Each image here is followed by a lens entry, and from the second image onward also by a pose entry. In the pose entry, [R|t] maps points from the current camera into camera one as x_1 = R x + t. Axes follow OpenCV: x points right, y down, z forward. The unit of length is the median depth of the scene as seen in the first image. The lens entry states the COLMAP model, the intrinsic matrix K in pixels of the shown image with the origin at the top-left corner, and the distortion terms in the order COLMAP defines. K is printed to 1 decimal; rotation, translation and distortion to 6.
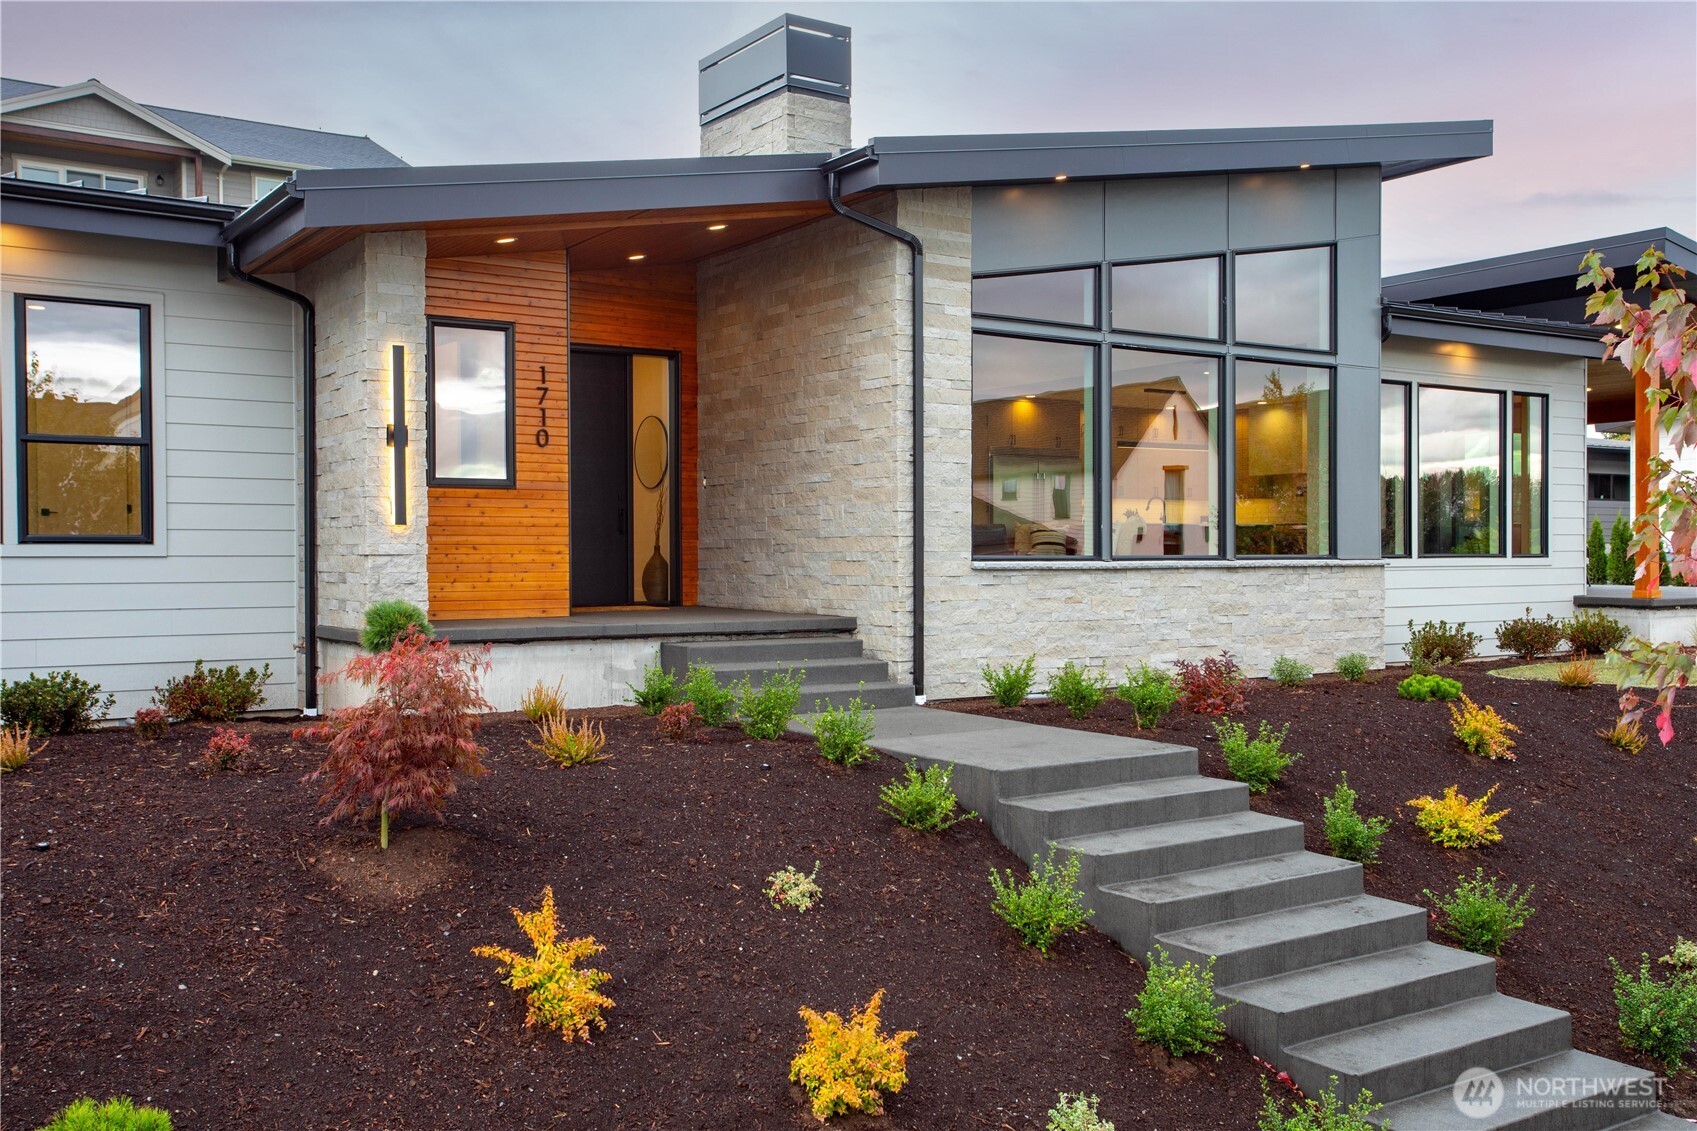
lens RADIAL K [[1561.7, 0, 848.5], [0, 1561.7, 565.5], [0, 0, 1]] dist [0.015667, 0.011461]
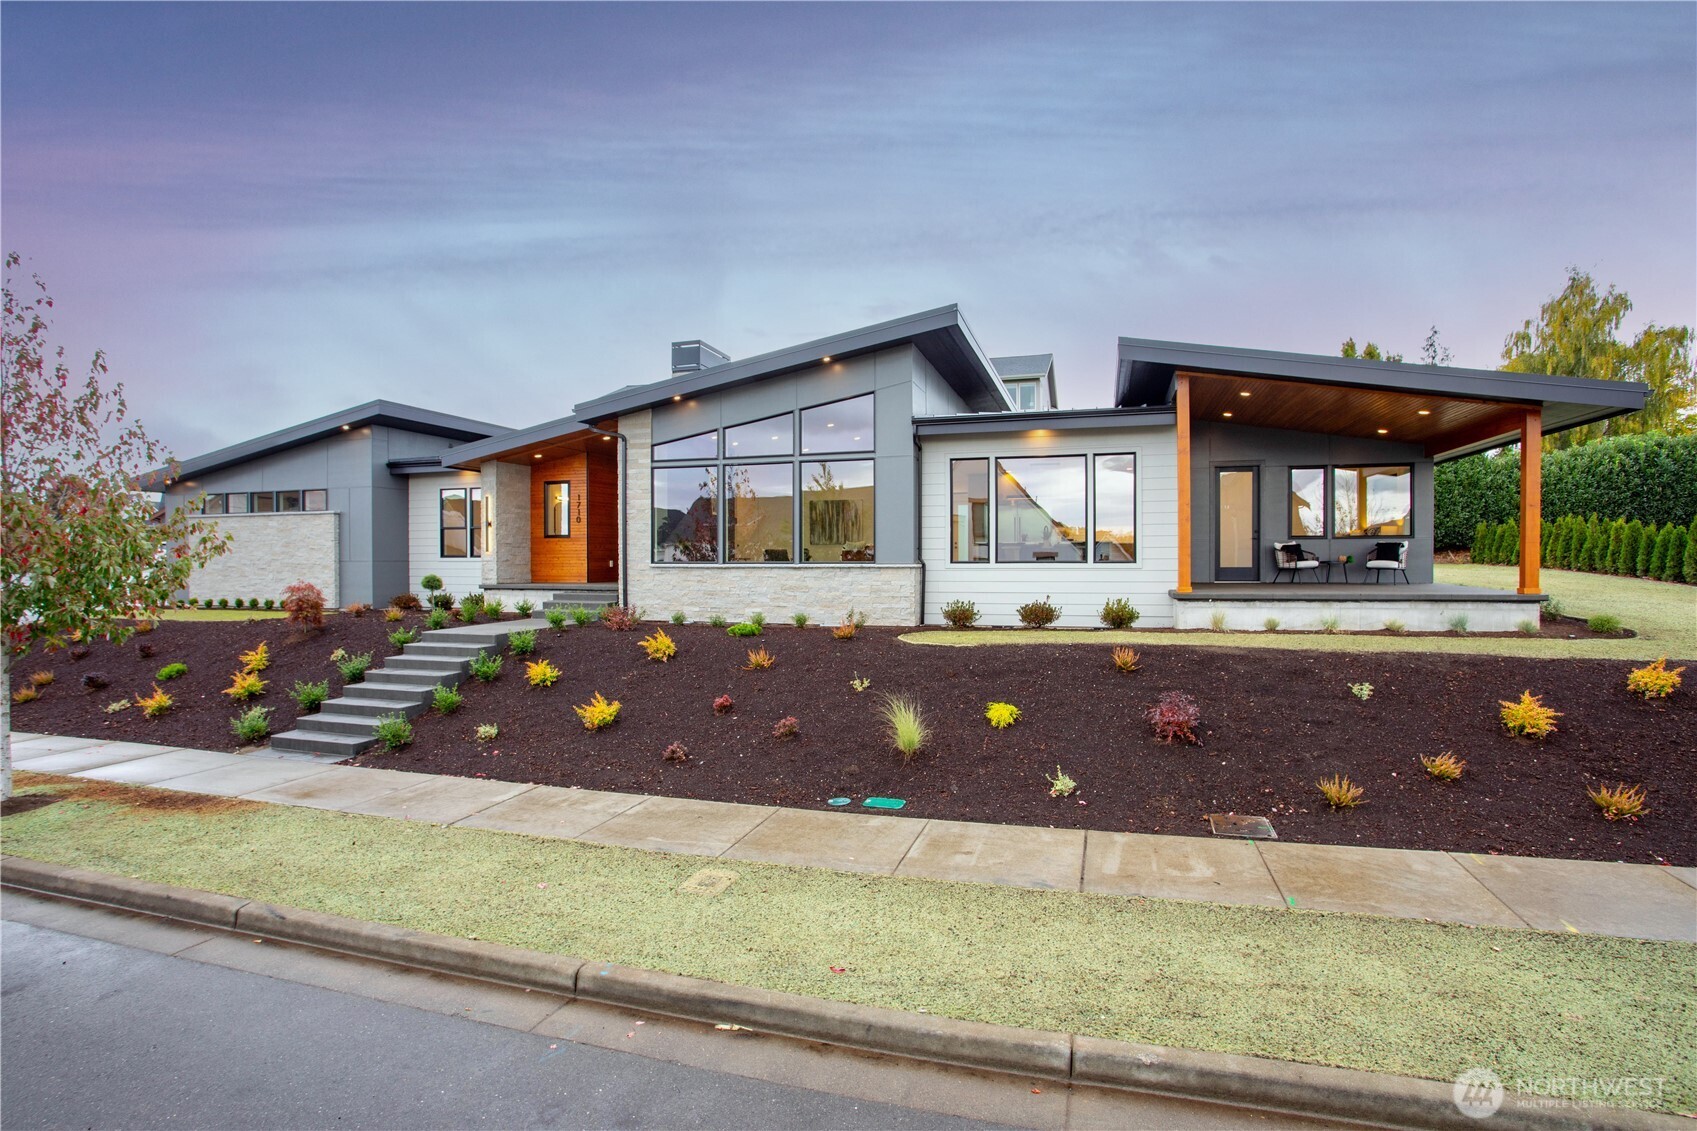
lens RADIAL K [[826.7, 0, 848.5], [0, 826.7, 565.5], [0, 0, 1]] dist [-0.076743, 0.029558]
pose [[0.624896, 0.008332, -0.780664, 1.236842], [-0.003689, 0.999963, 0.007719, -0.011131], [0.780699, -0.001944, 0.624904, 0.437607]]
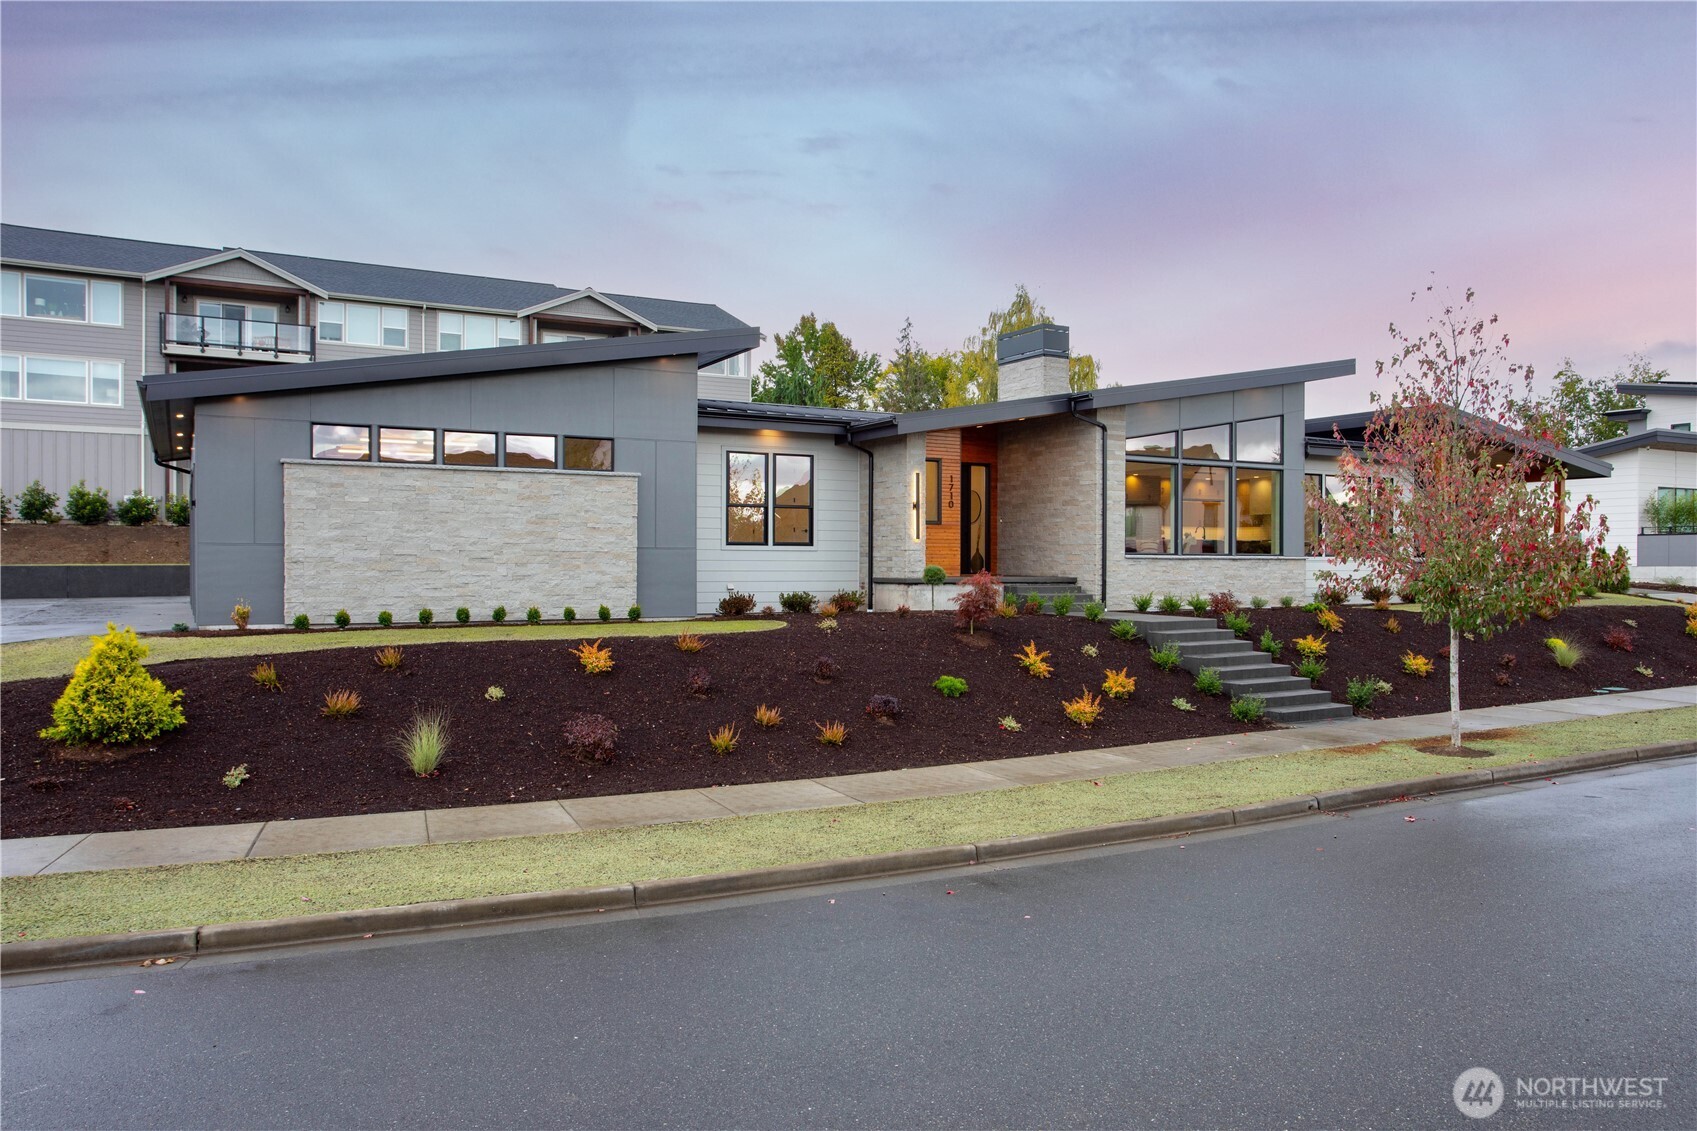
lens RADIAL K [[1245.3, 0, 848.5], [0, 1245.3, 565.5], [0, 0, 1]] dist [-0.028003, -0.000689]
pose [[0.996900, 0.005800, -0.078469, -0.196433], [-0.006163, 0.999971, -0.004382, 0.024721], [0.078441, 0.004852, 0.996907, -0.958144]]
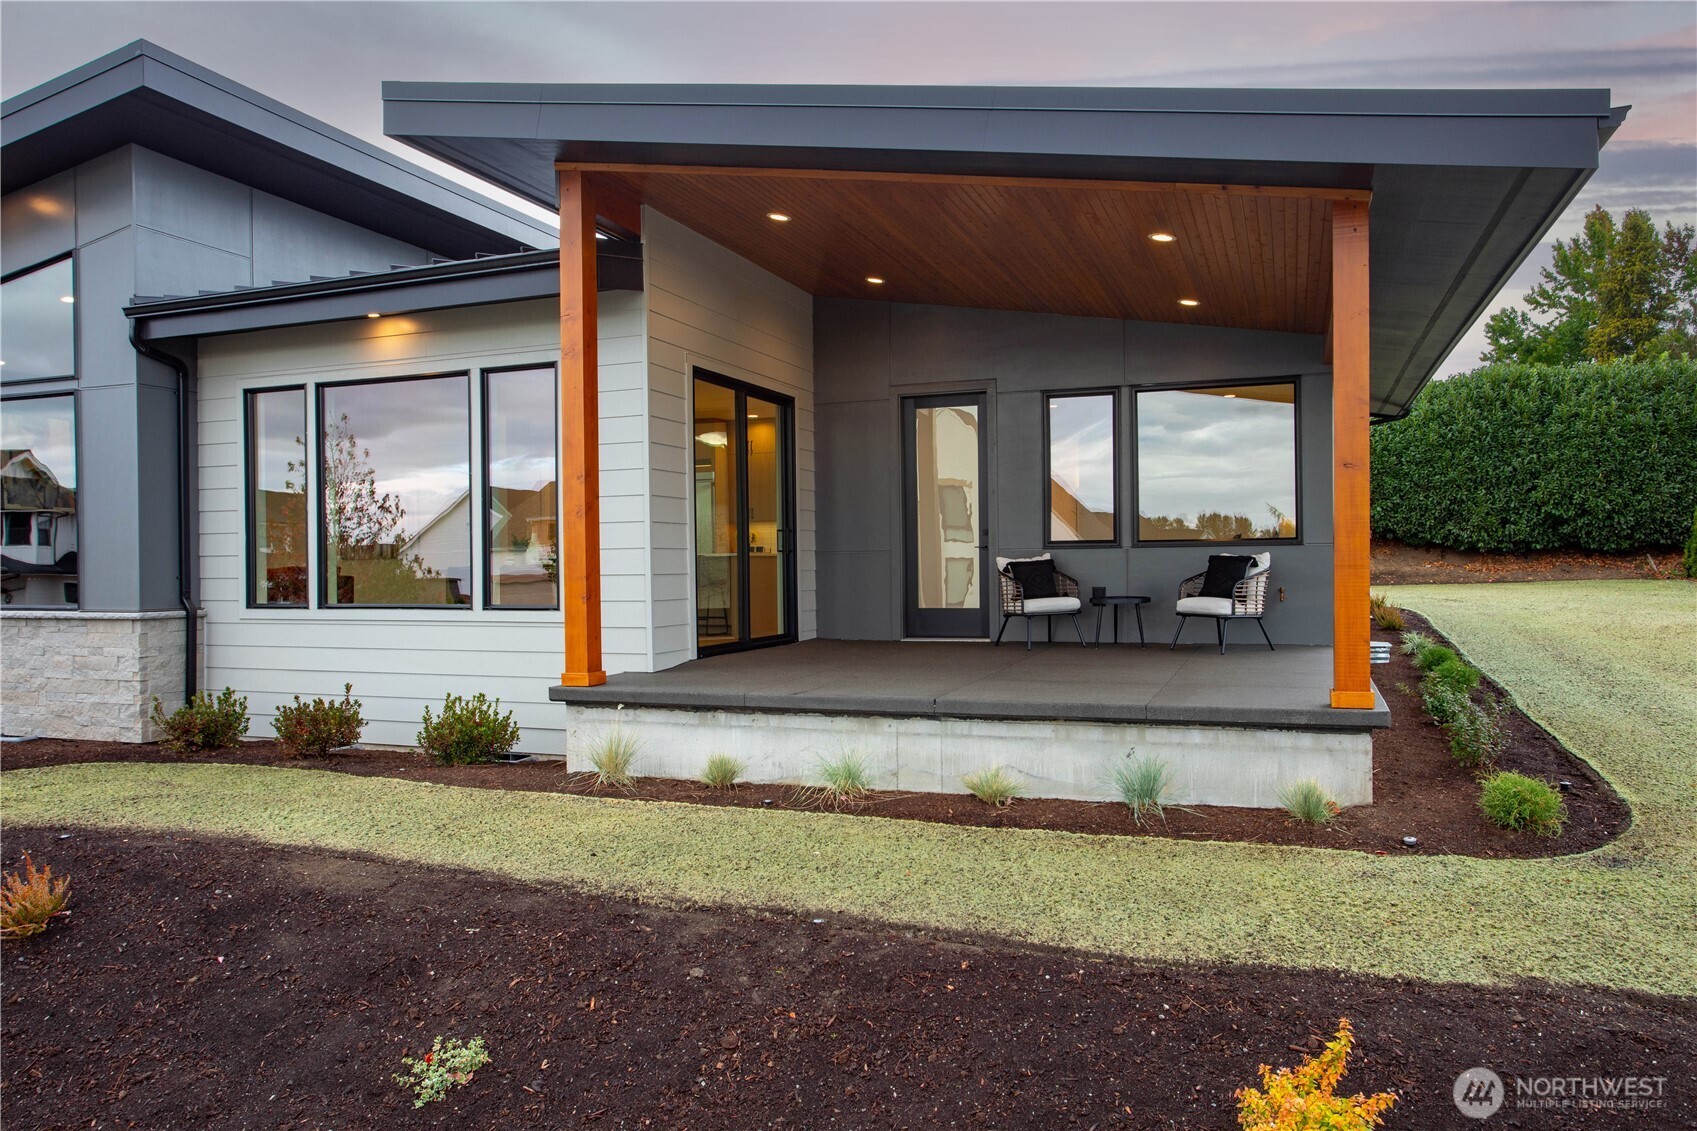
lens RADIAL K [[1181.6, 0, 848.5], [0, 1181.6, 565.5], [0, 0, 1]] dist [-0.053994, 0.054678]
pose [[0.576682, 0.000898, -0.816968, 1.293737], [0.003549, 0.999987, 0.003604, -0.035919], [0.816961, -0.004978, 0.576671, 1.150395]]
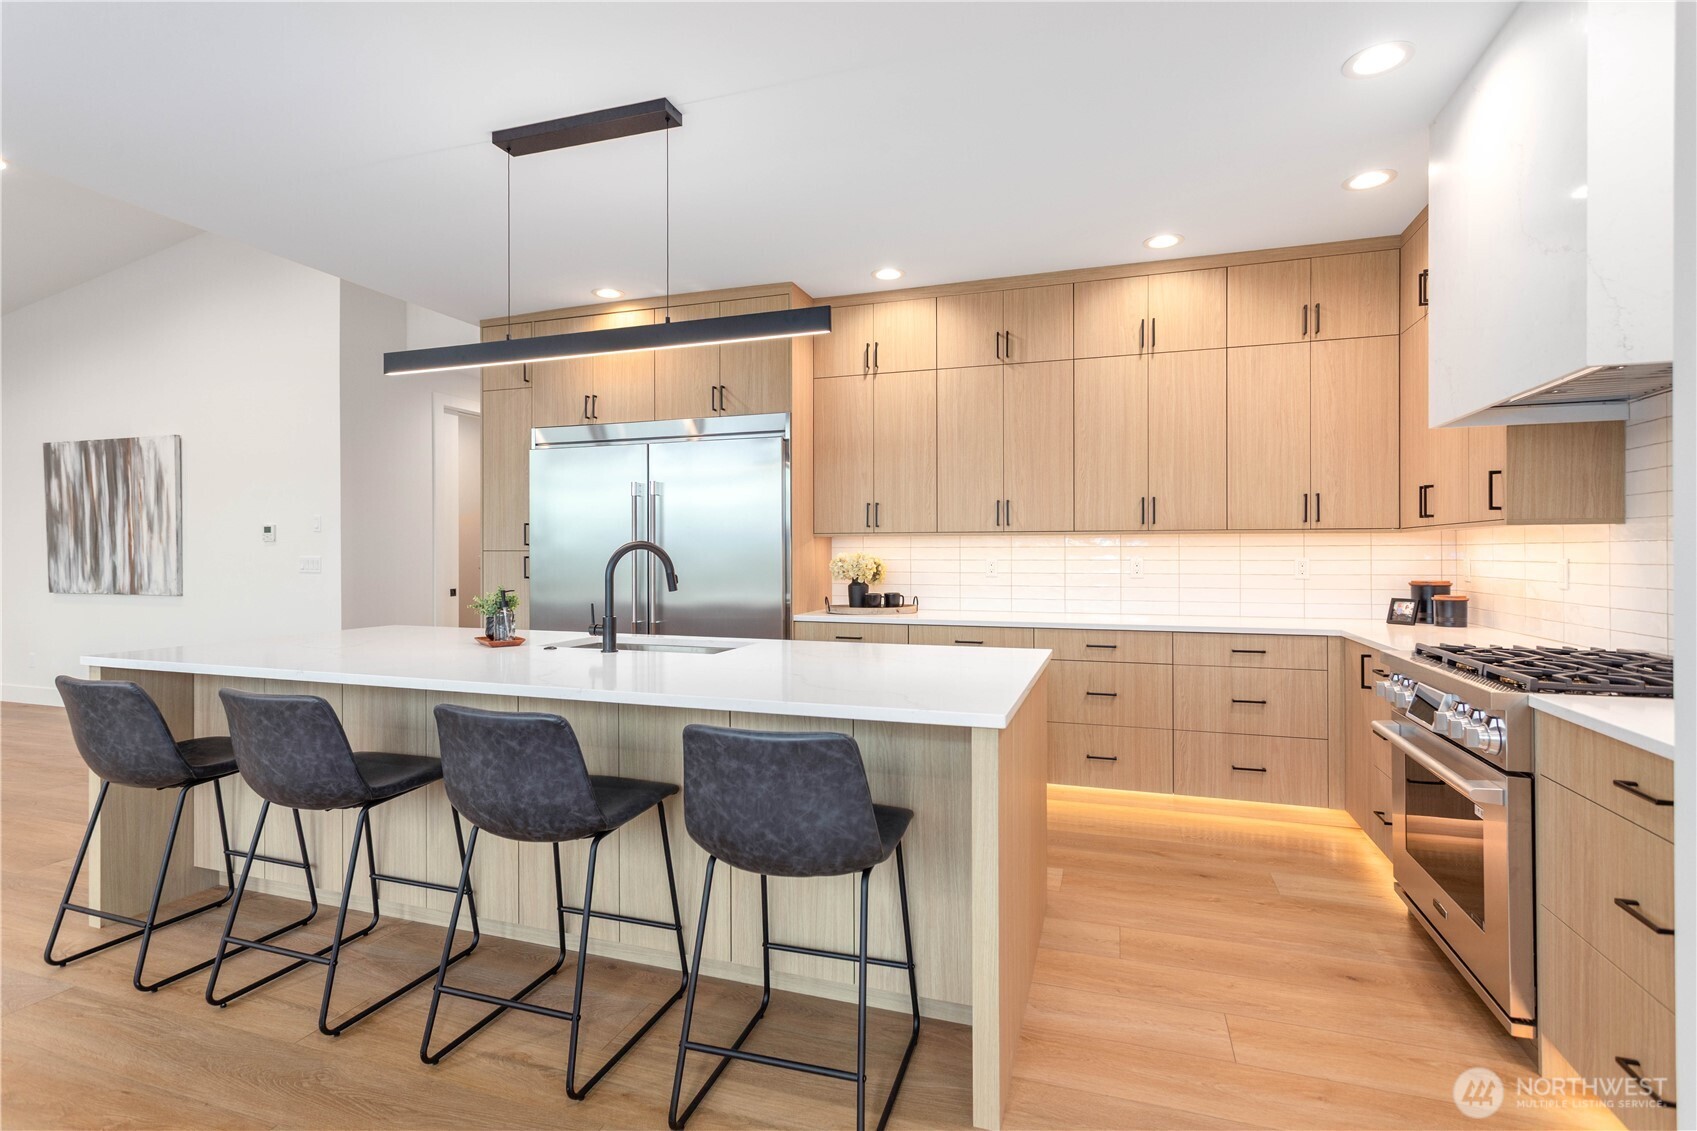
lens RADIAL K [[812.4, 0, 846.2], [0, 812.4, 557.1], [0, 0, 1]] dist [0.004026, 0.000512]
pose [[0.605608, 0.006153, -0.795740, 0.538193], [-0.004830, 0.999980, 0.004057, -0.066821], [0.795749, 0.001387, 0.605625, 1.532417]]
